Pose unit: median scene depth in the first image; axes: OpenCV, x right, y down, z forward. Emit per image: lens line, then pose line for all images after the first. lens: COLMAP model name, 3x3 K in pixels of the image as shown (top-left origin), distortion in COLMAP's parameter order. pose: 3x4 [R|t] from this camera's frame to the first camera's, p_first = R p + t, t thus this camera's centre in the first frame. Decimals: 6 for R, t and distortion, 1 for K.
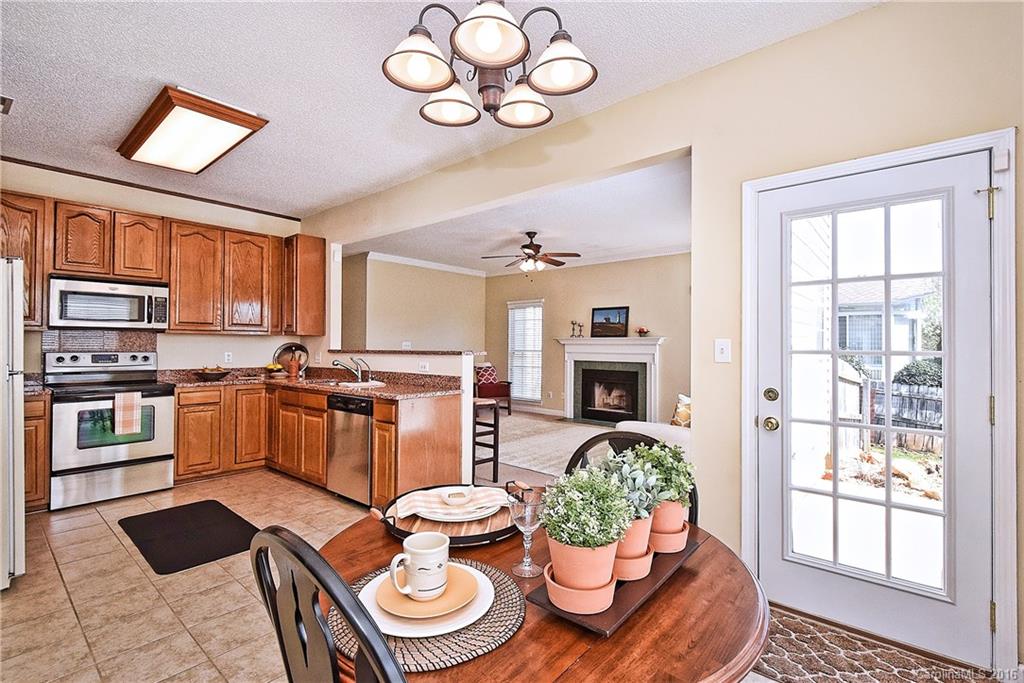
lens RADIAL K [[469.1, 0, 527.6], [0, 469.1, 338.2], [0, 0, 1]] dist [0.001203, -0.000095]
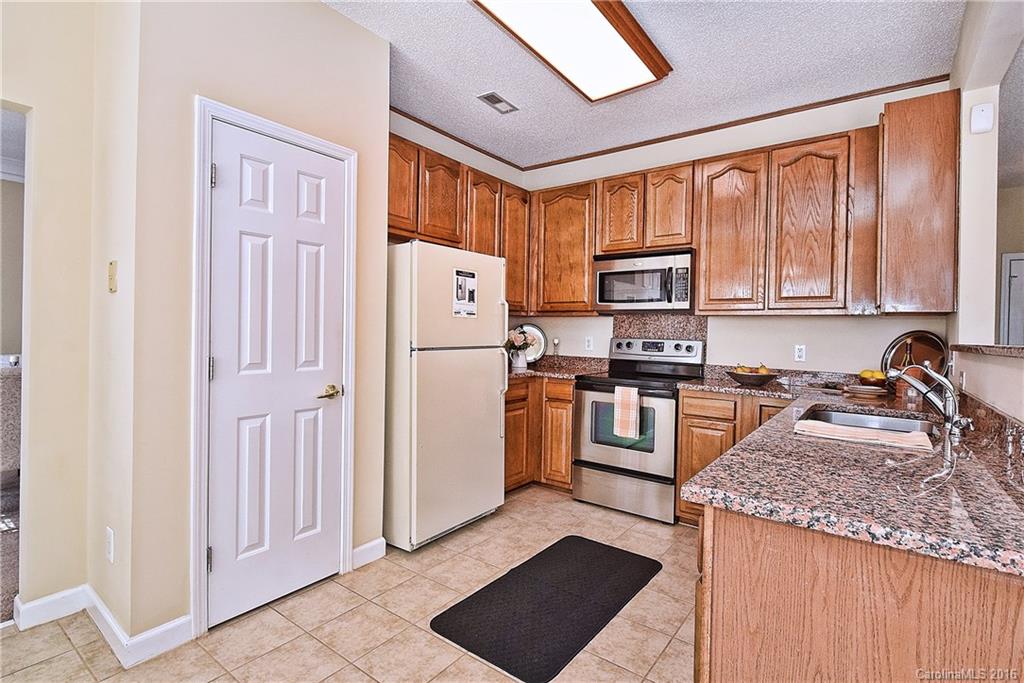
lens RADIAL K [[506.3, 0, 511.4], [0, 506.3, 337.8], [0, 0, 1]] dist [0.004014, 0.000081]
pose [[0.036909, 0.008639, -0.999281, 0.026387], [-0.007335, 0.999938, 0.008374, 0.021137], [0.999292, 0.007021, 0.036971, 0.702101]]
